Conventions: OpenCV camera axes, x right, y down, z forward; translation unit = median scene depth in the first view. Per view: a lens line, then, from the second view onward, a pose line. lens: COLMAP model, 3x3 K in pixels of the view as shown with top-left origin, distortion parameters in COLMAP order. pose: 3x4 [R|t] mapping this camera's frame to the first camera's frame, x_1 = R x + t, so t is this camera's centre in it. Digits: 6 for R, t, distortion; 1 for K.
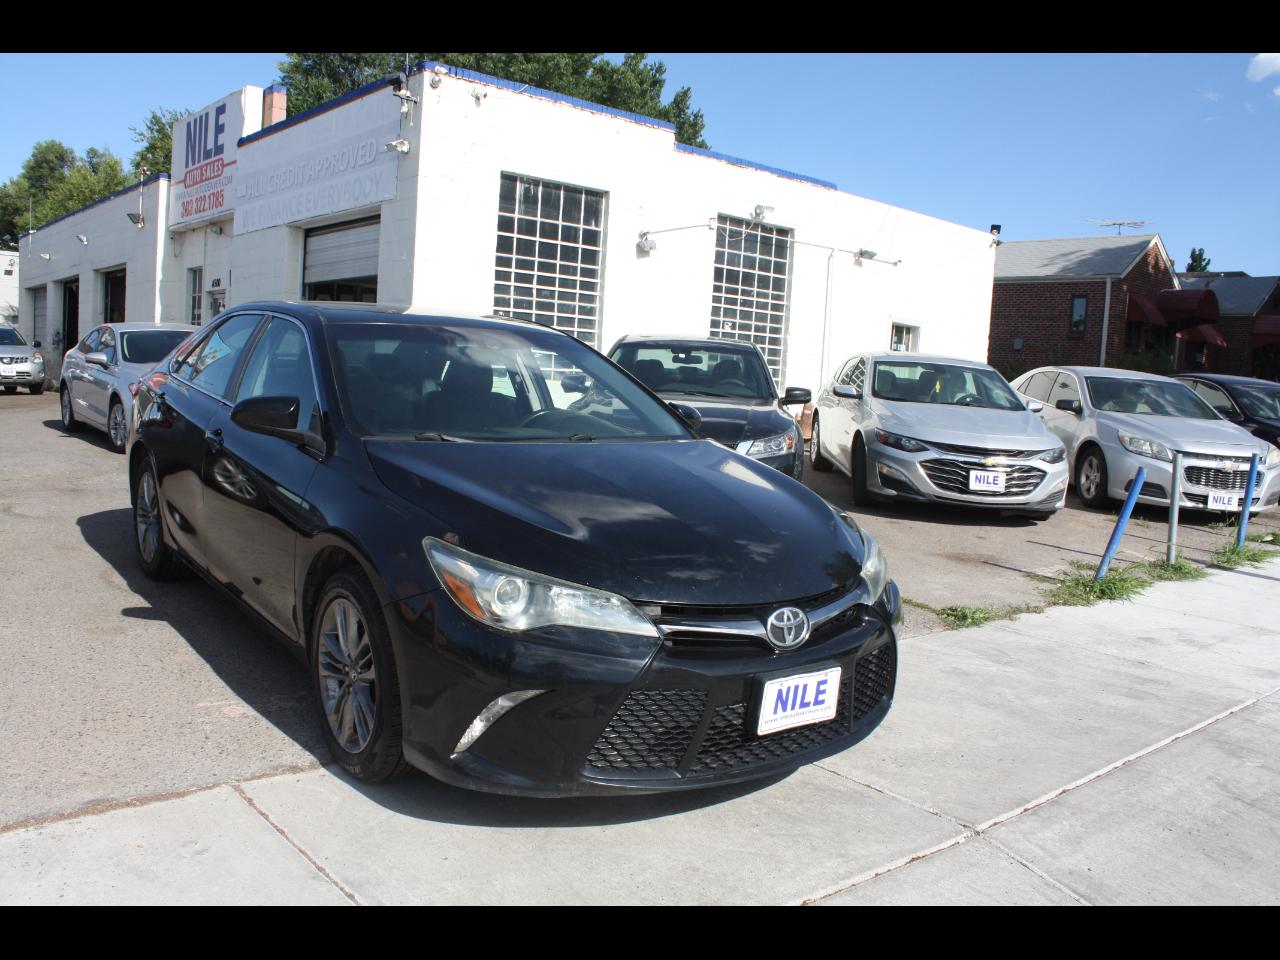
lens RADIAL K [[1065.4, 0, 639.4], [0, 1065.4, 482.2], [0, 0, 1]] dist [-0.176602, 0.163402]
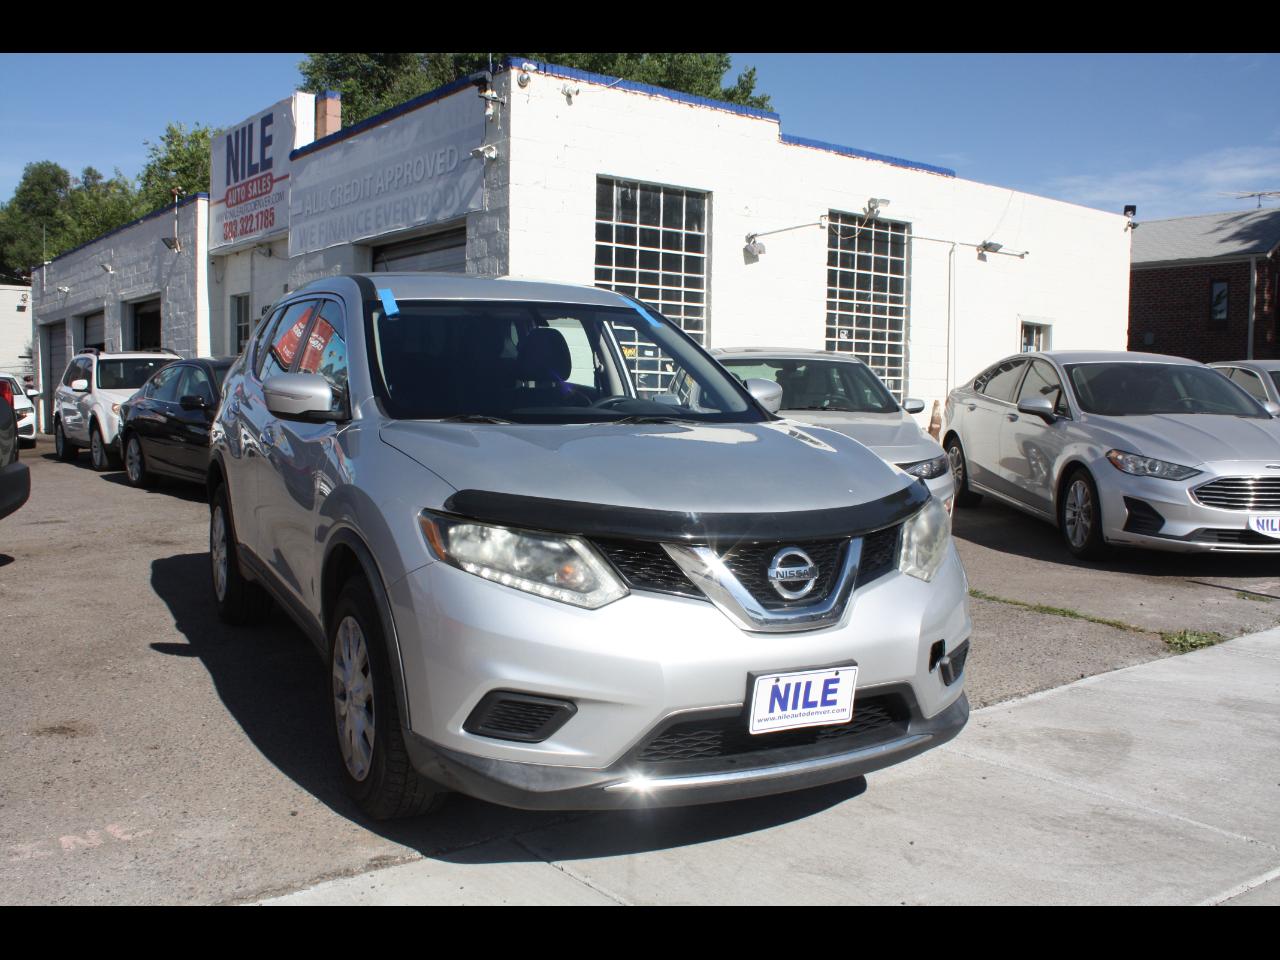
lens RADIAL K [[1204.0, 0, 641.7], [0, 1204.0, 481.2], [0, 0, 1]] dist [-0.150378, 0.155759]
pose [[0.998009, -0.040304, -0.048517, -0.043966], [0.038890, 0.998801, -0.029744, 0.000727], [0.049657, 0.027798, 0.998379, -0.019184]]
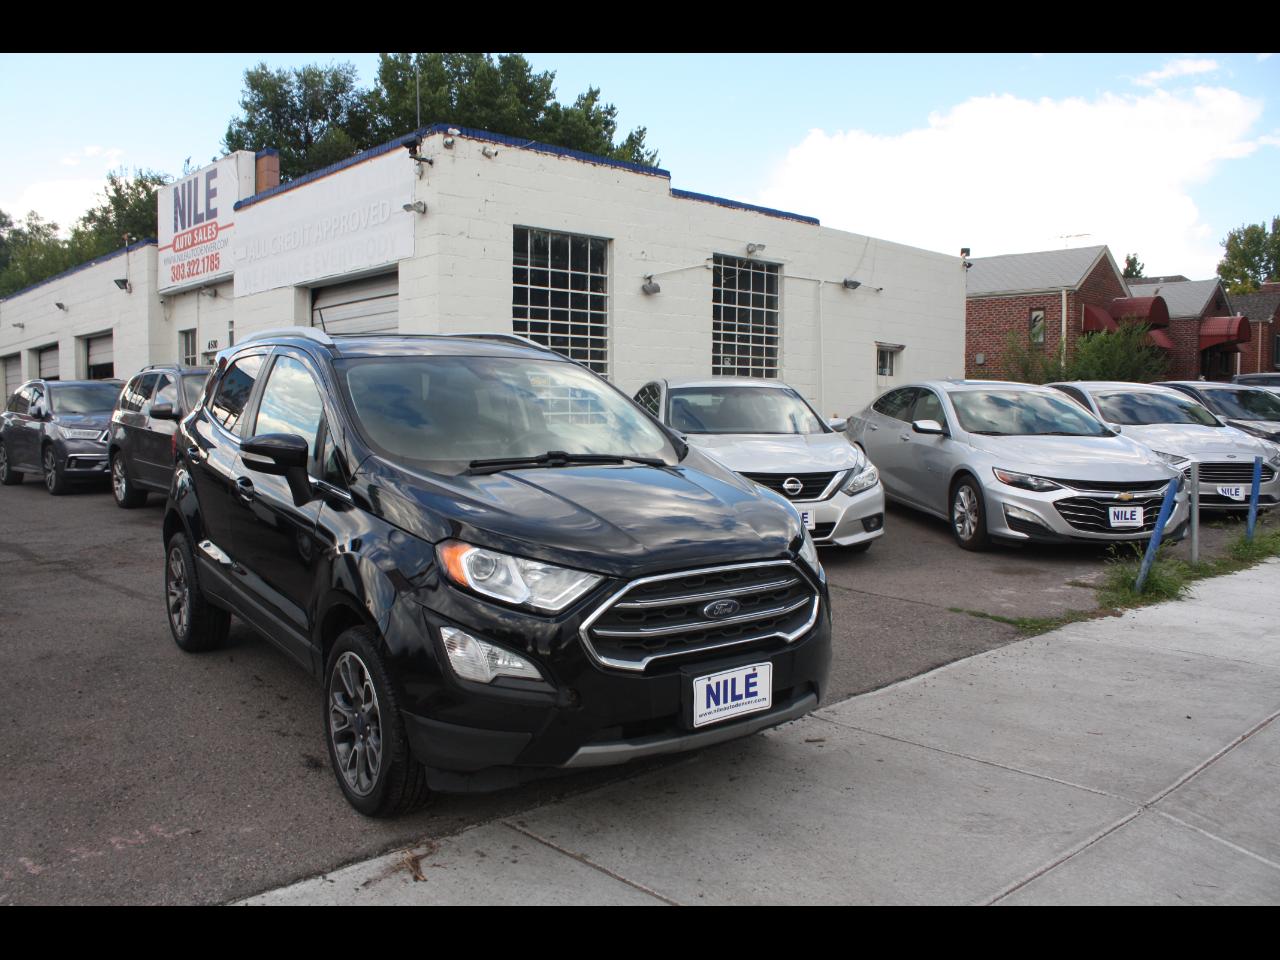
lens RADIAL K [[1065.4, 0, 639.4], [0, 1065.4, 482.2], [0, 0, 1]] dist [-0.176602, 0.163402]
pose [[0.997139, -0.059780, 0.046253, -0.058266], [0.061092, 0.997754, -0.027471, -0.006300], [-0.044507, 0.030218, 0.998552, -0.029617]]
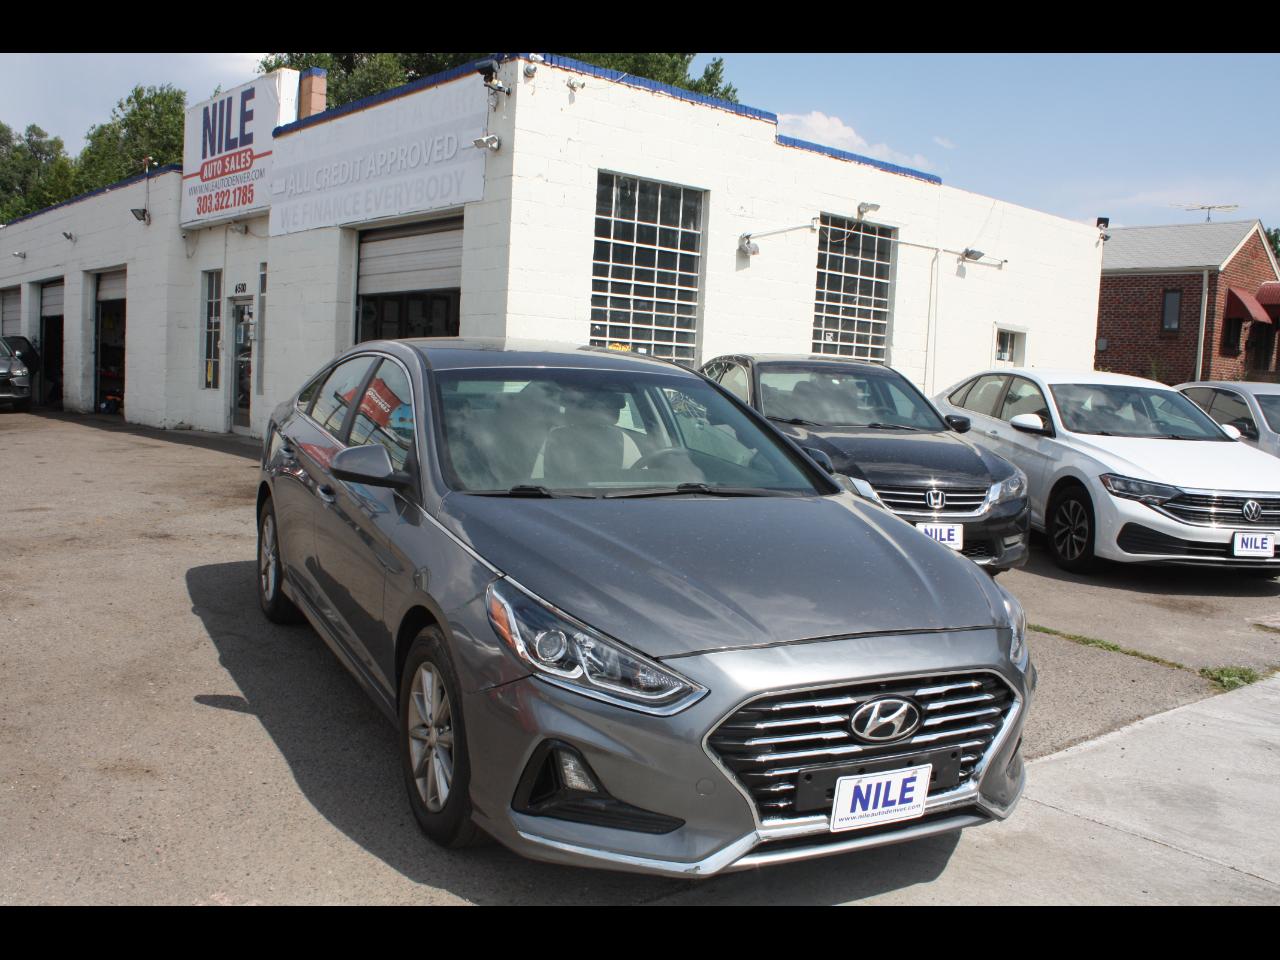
lens RADIAL K [[1190.5, 0, 639.3], [0, 1190.5, 484.8], [0, 0, 1]] dist [-0.171550, 0.206353]
pose [[0.999962, -0.008243, 0.002923, -0.083506], [0.008264, 0.999939, -0.007284, -0.015293], [-0.002863, 0.007308, 0.999969, -0.006422]]
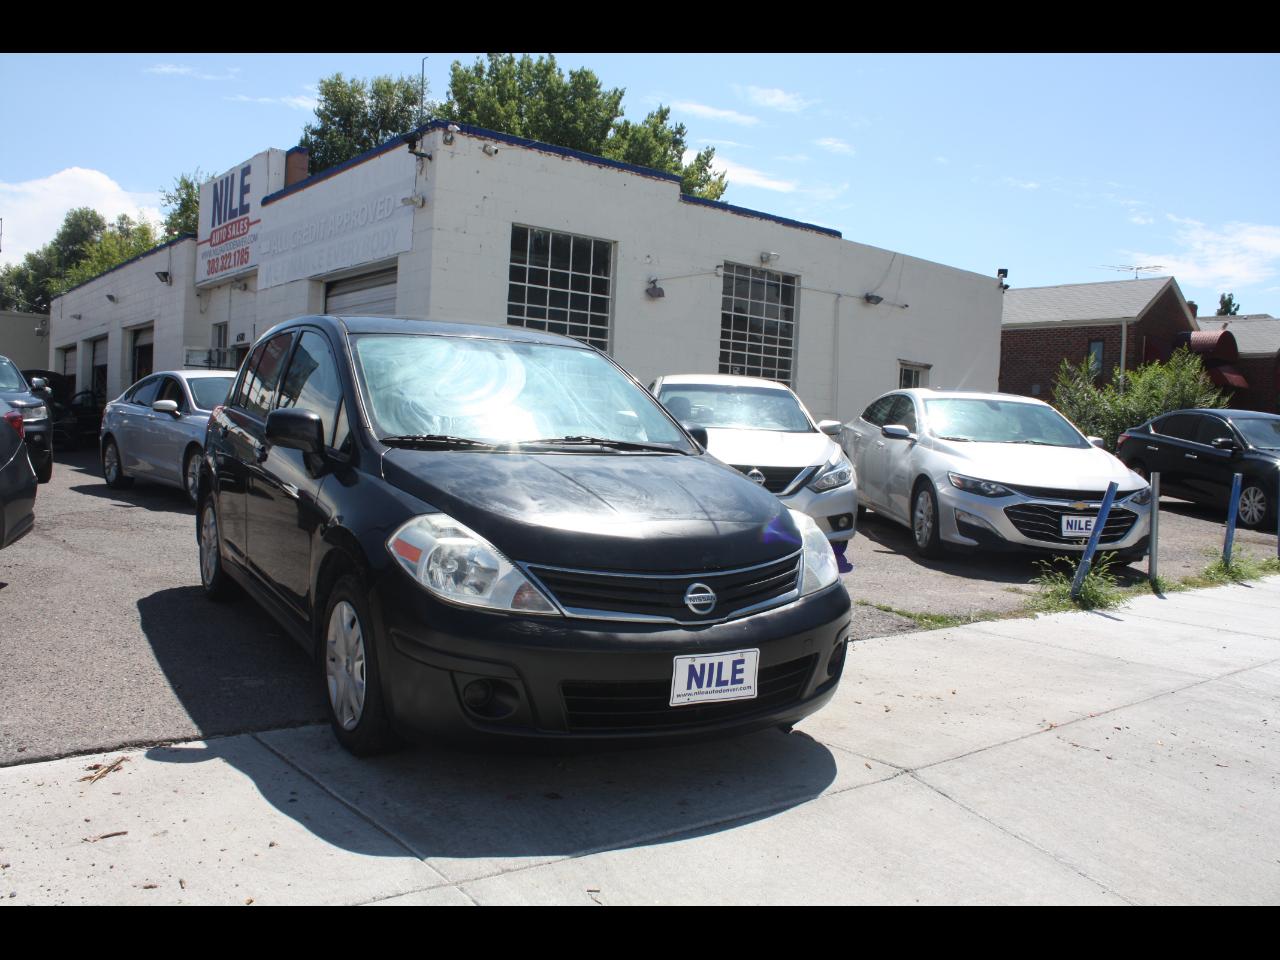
lens RADIAL K [[1078.9, 0, 641.4], [0, 1078.9, 477.7], [0, 0, 1]] dist [-0.165157, 0.155014]
pose [[0.999635, -0.013172, -0.023578, 0.014935], [0.011726, 0.998102, -0.060458, 0.018027], [0.024329, 0.060159, 0.997892, -0.035270]]
